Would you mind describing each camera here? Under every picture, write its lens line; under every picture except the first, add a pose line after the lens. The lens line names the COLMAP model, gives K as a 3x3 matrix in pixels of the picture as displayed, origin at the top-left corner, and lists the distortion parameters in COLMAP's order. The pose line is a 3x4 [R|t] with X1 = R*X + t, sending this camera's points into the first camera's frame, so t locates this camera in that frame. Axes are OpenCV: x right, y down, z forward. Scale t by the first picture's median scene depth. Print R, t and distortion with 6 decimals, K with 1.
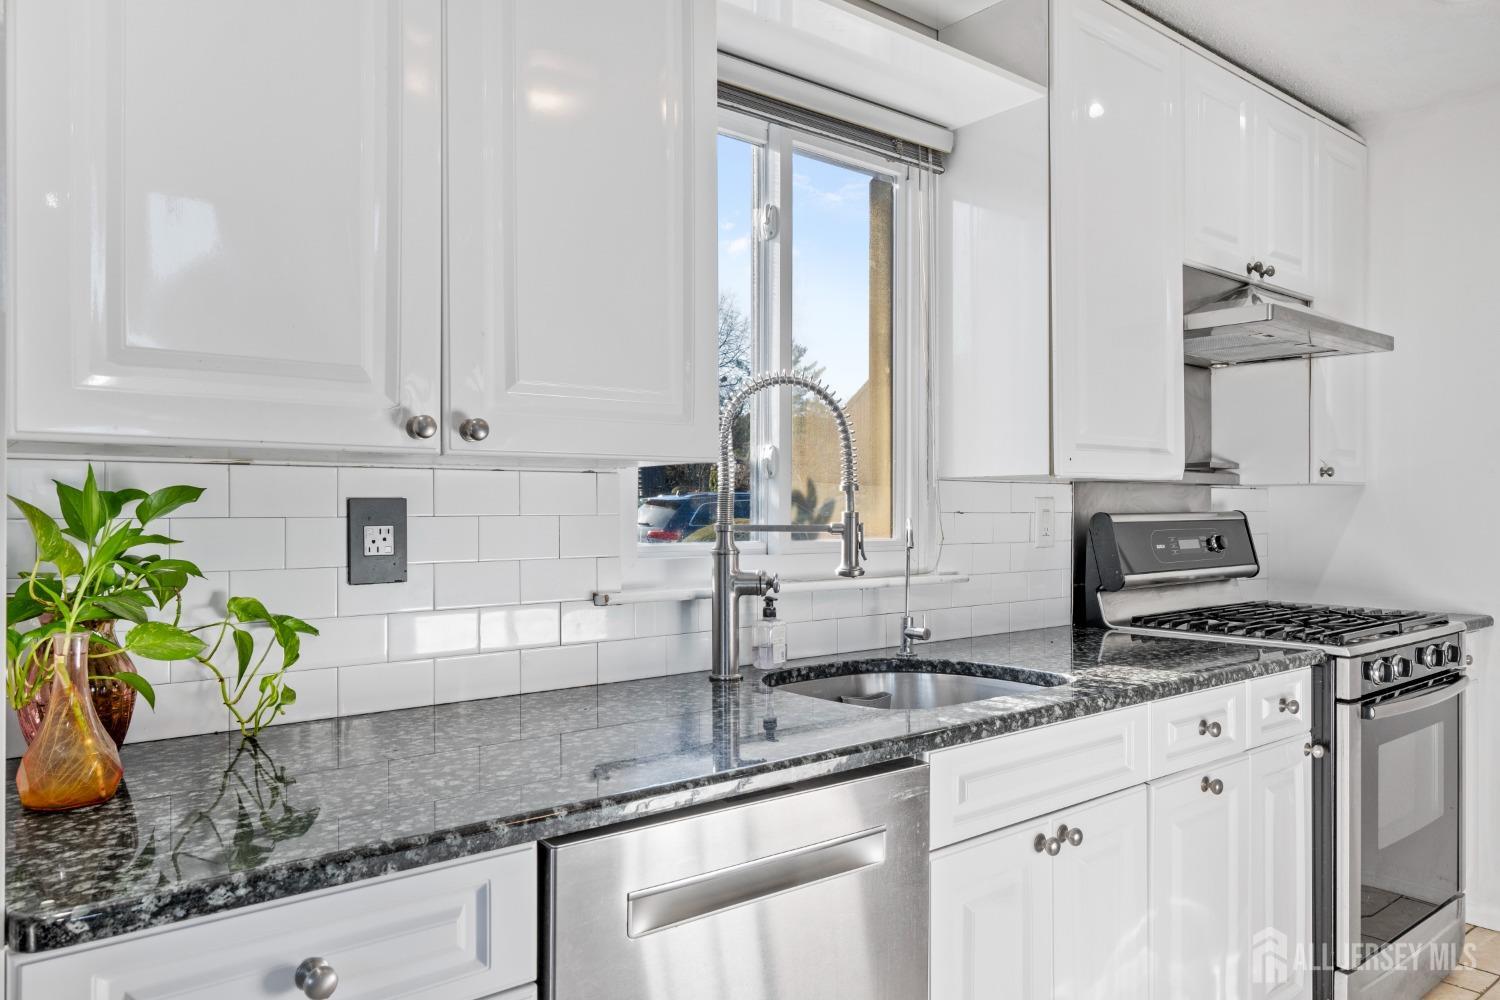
lens RADIAL K [[1064.5, 0, 751.9], [0, 1064.5, 508.0], [0, 0, 1]] dist [0.002192, -0.001319]
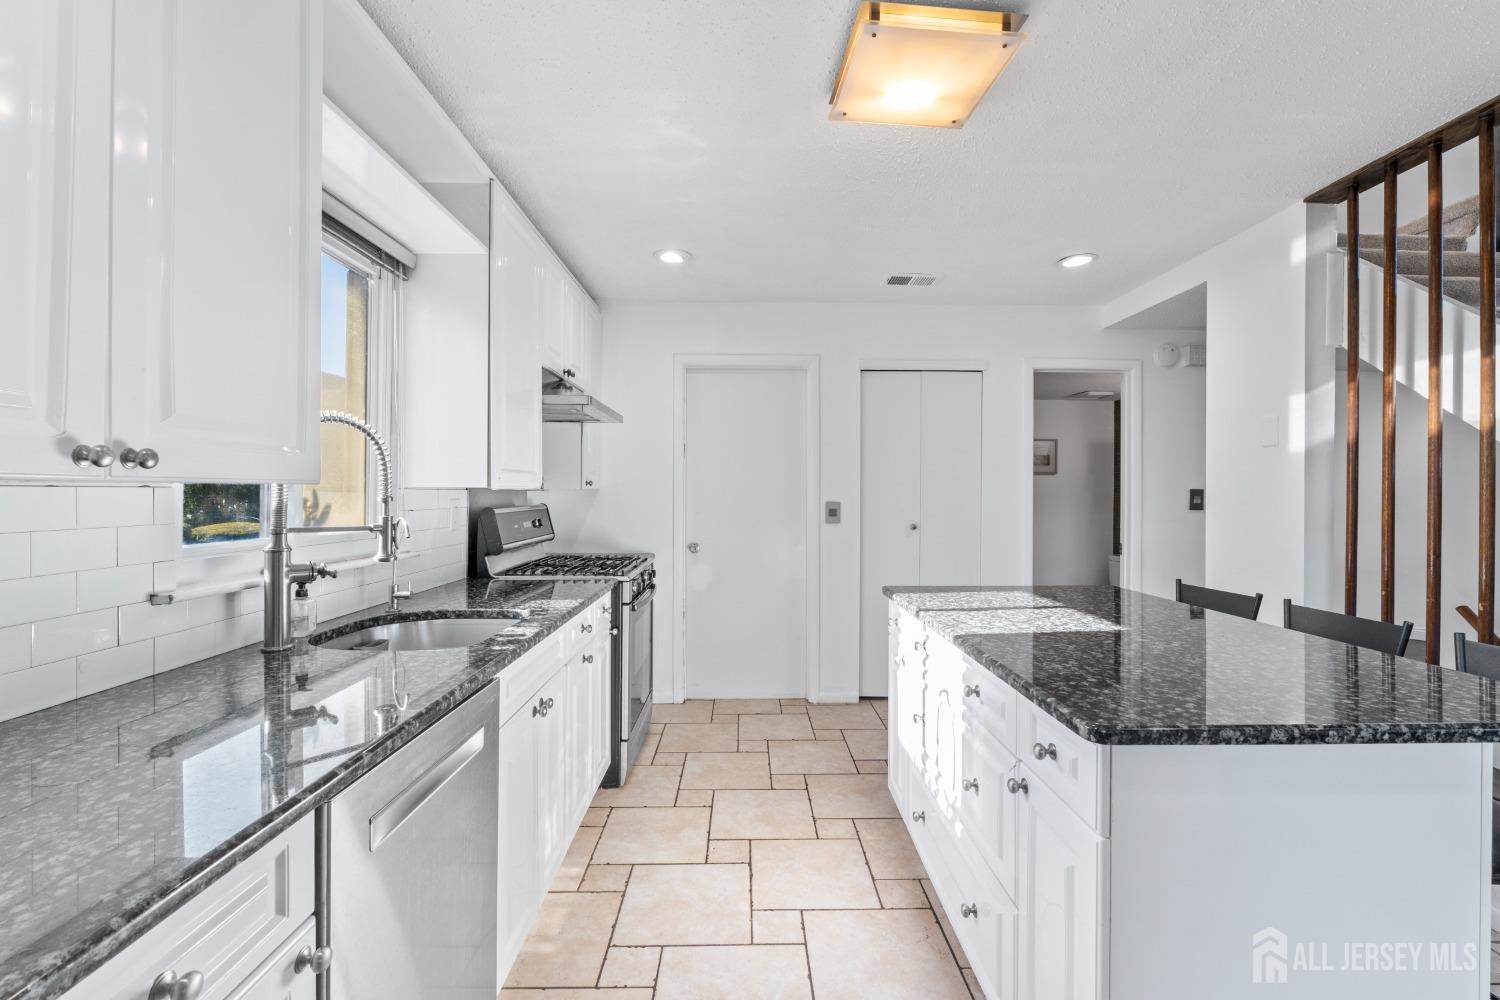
lens RADIAL K [[651.3, 0, 750.0], [0, 651.3, 500.0], [0, 0, 1]] dist [0.000230, -0.000578]
pose [[0.637942, -0.005299, 0.770066, -0.235177], [-0.005154, 0.999925, 0.011151, -0.026275], [-0.770067, -0.011083, 0.637867, 0.063118]]
